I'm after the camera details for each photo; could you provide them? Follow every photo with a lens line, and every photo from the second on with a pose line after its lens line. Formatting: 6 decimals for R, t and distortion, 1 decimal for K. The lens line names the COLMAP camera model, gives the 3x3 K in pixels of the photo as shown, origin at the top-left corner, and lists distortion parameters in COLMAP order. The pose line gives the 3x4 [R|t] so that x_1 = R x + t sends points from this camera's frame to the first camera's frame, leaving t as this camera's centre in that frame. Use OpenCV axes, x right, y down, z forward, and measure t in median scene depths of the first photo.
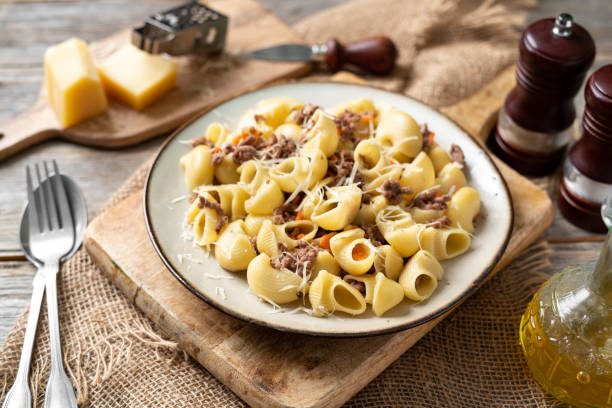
lens RADIAL K [[1104.2, 0, 306.0], [0, 1104.2, 204.0], [0, 0, 1]] dist [-0.033539, -0.367591]
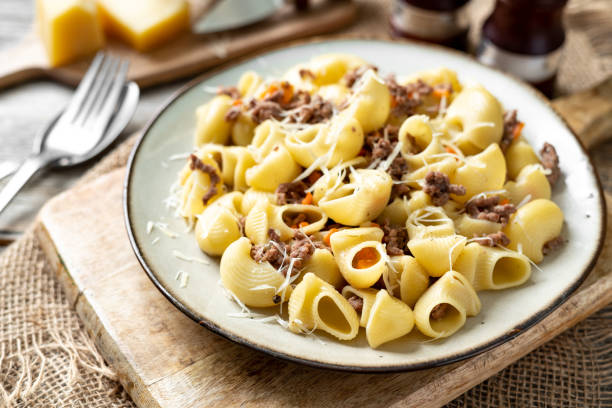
lens RADIAL K [[1104.2, 0, 306.0], [0, 1104.2, 204.0], [0, 0, 1]] dist [-0.033539, -0.367591]
pose [[0.957343, 0.162030, -0.239249, 0.174833], [-0.163667, 0.986428, 0.013147, 0.004289], [0.238133, 0.026571, 0.970869, 0.256050]]
